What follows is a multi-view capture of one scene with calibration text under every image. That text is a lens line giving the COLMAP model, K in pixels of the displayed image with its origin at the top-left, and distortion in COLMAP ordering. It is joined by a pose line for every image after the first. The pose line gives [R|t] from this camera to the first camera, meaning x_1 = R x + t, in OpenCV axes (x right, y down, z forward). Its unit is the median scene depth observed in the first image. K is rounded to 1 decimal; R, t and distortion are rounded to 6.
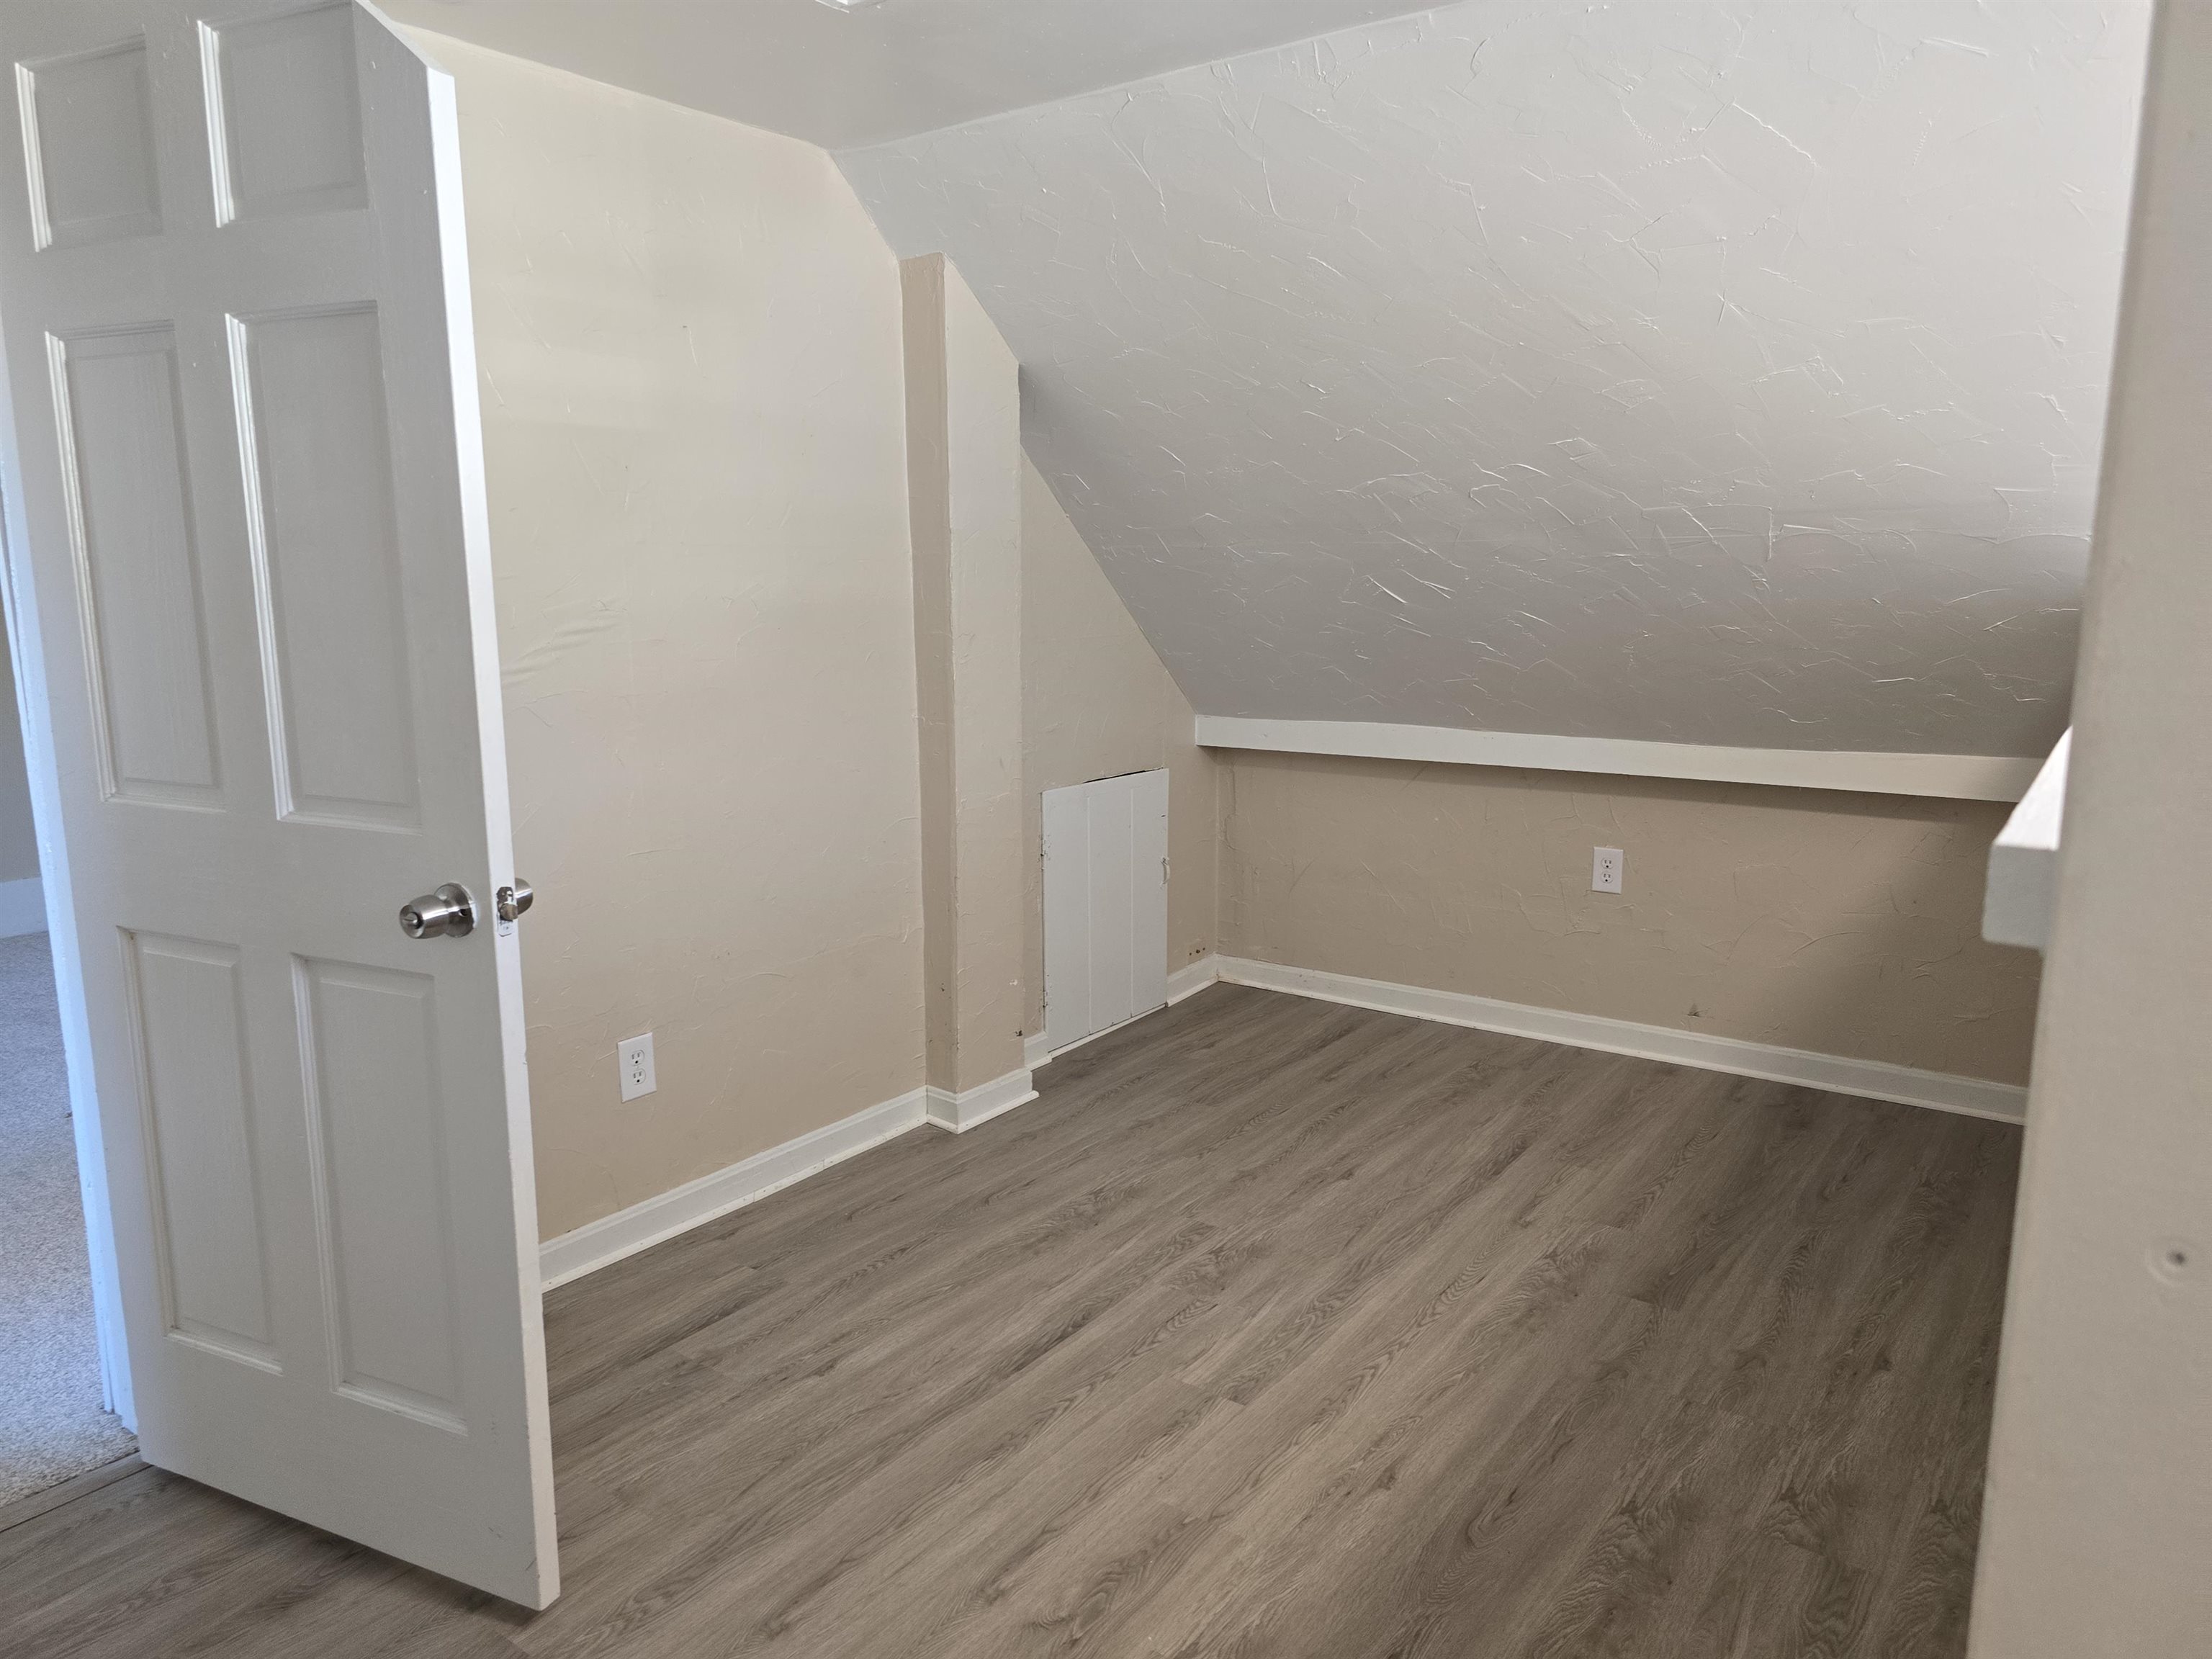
lens RADIAL K [[1478.3, 0, 1111.8], [0, 1478.3, 833.0], [0, 0, 1]] dist [0.046776, -0.034408]
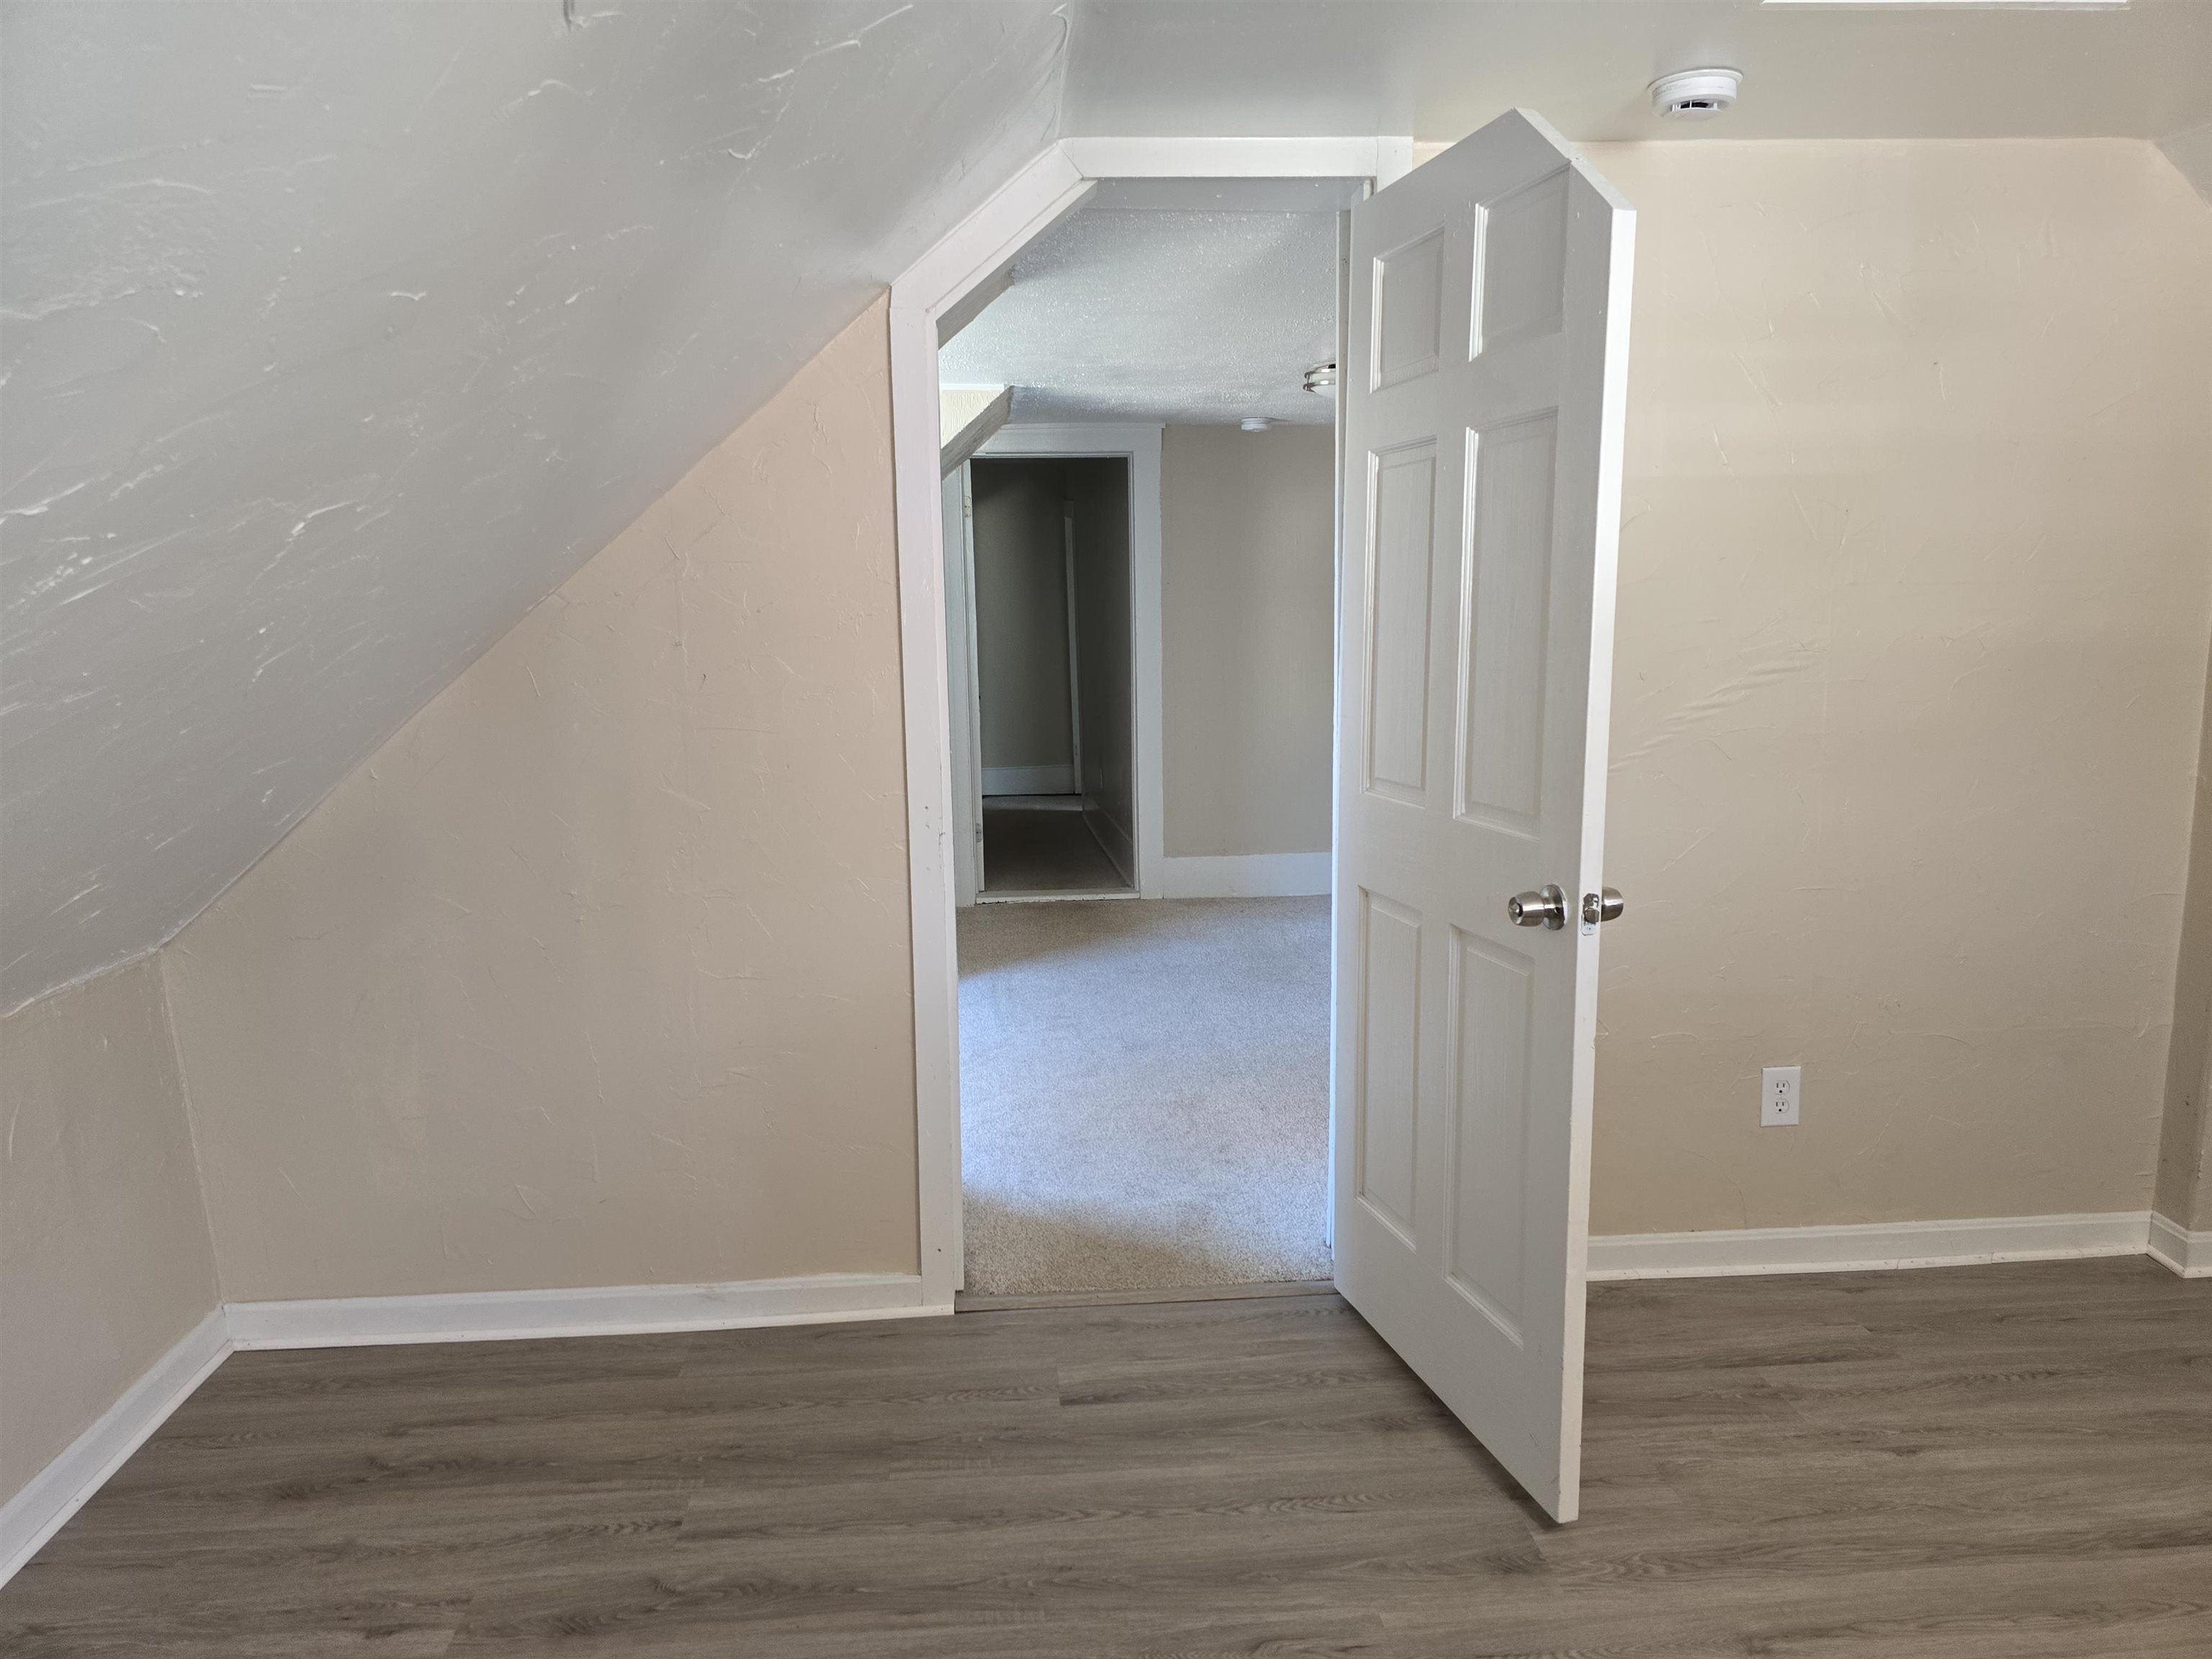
lens RADIAL K [[1478.3, 0, 1107.5], [0, 1478.3, 830.1], [0, 0, 1]] dist [0.046776, -0.034408]
pose [[0.645616, 0.105020, -0.756406, 0.179432], [-0.119180, 0.992218, 0.036037, -0.008042], [0.754305, 0.066883, 0.653109, -0.041161]]
